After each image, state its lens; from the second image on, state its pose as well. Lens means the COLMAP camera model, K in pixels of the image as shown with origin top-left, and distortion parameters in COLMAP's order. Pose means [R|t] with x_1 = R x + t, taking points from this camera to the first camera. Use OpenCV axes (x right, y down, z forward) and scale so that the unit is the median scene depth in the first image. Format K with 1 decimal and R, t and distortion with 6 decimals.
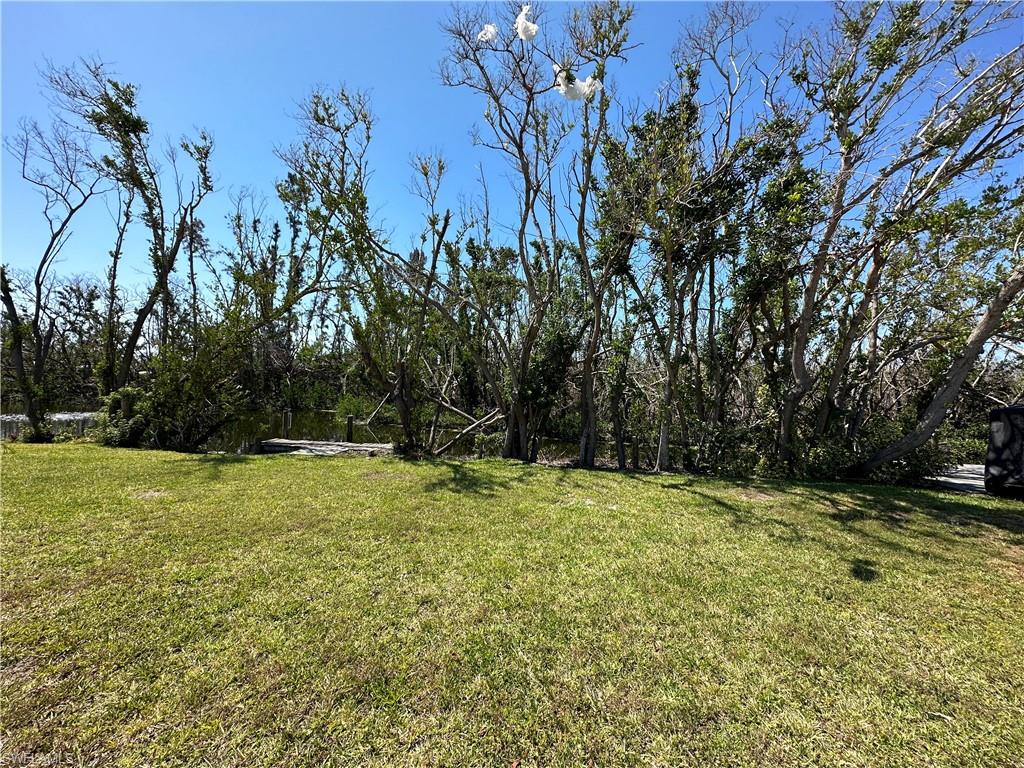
lens RADIAL K [[404.0, 0, 509.6], [0, 404.0, 385.3], [0, 0, 1]] dist [-0.003974, 0.001488]
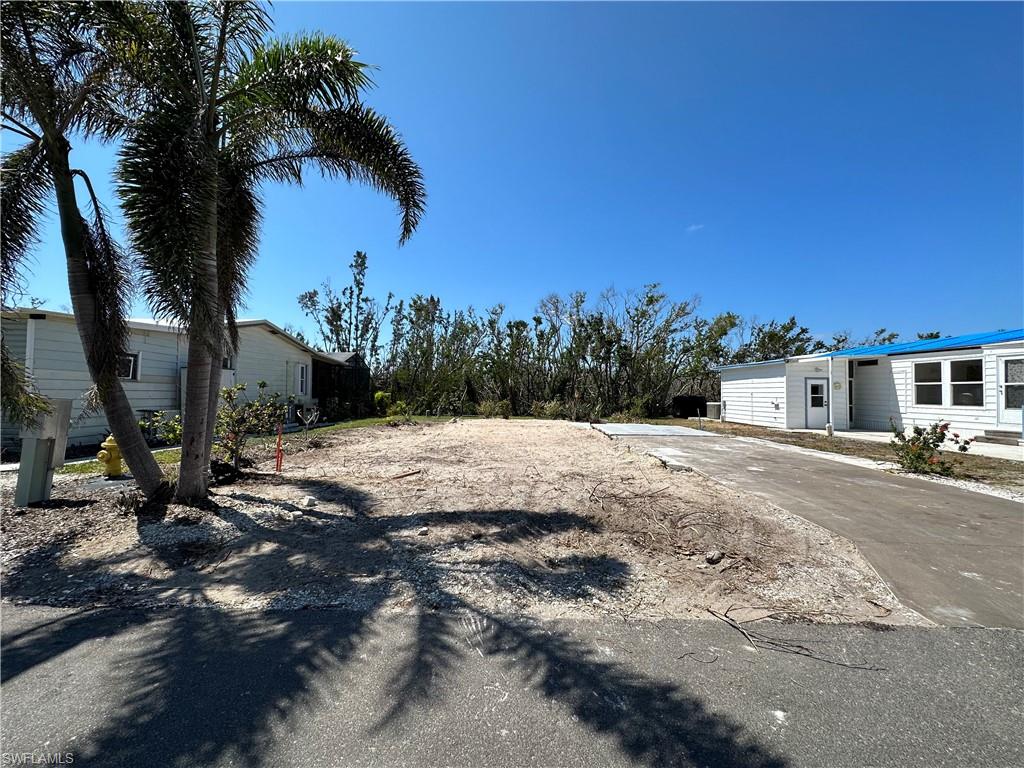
lens RADIAL K [[404.0, 0, 513.1], [0, 404.0, 384.0], [0, 0, 1]] dist [-0.003974, 0.001488]
pose [[0.993704, -0.013360, 0.111241, -0.605489], [0.015932, 0.999625, -0.022266, -0.008068], [-0.110901, 0.023898, 0.993544, -2.010419]]
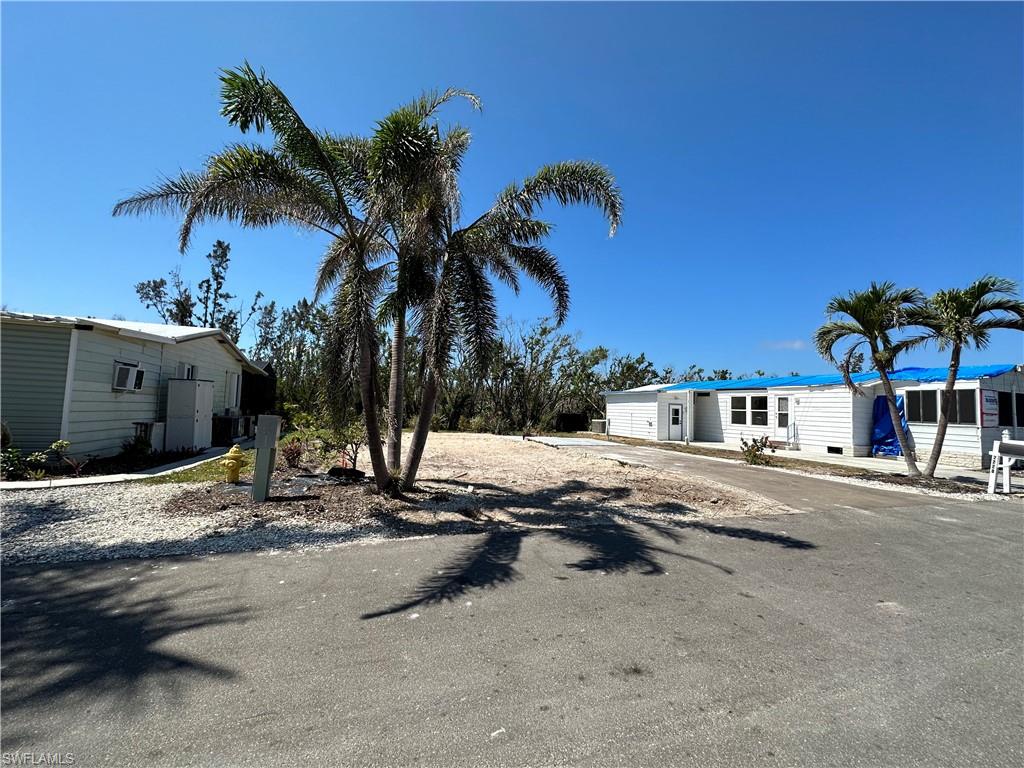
lens RADIAL K [[404.0, 0, 510.1], [0, 404.0, 387.3], [0, 0, 1]] dist [-0.003974, 0.001488]
pose [[0.900978, 0.028947, 0.432899, -0.987173], [-0.009865, 0.998881, -0.046261, -0.026000], [-0.433753, 0.037410, 0.900255, -2.160906]]
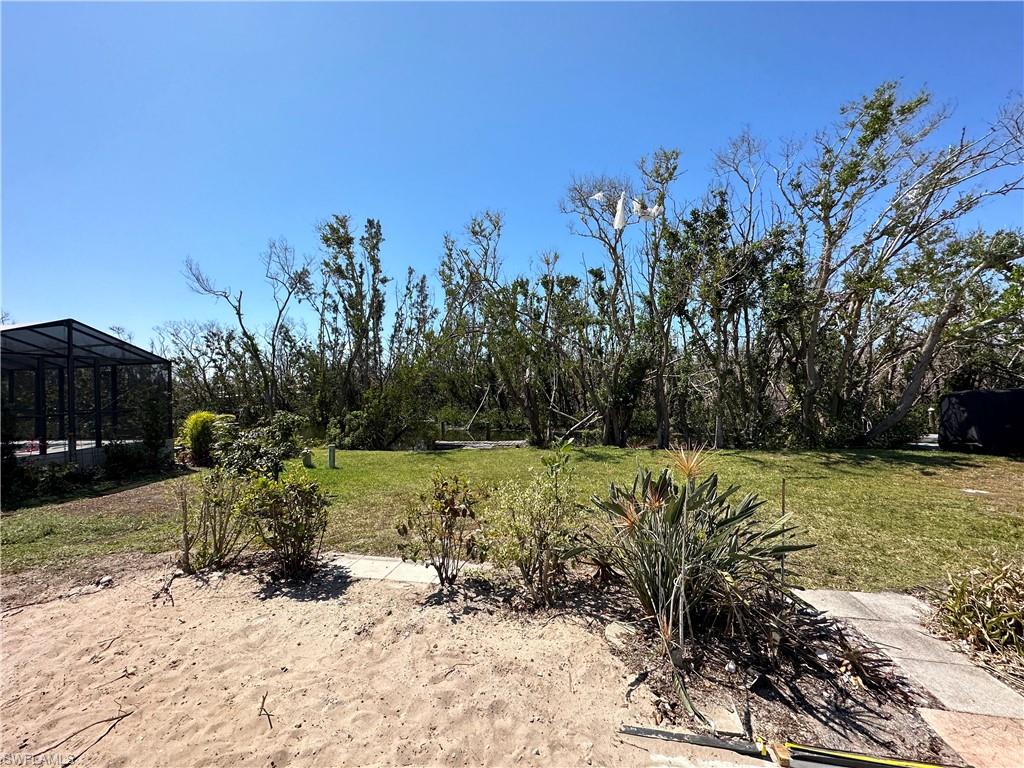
lens RADIAL K [[404.0, 0, 511.4], [0, 404.0, 383.9], [0, 0, 1]] dist [-0.003974, 0.001488]
pose [[0.993196, -0.061152, -0.099107, -0.186698], [0.060267, 0.998111, -0.011903, -0.042954], [0.099648, 0.005849, 0.995006, -0.472304]]
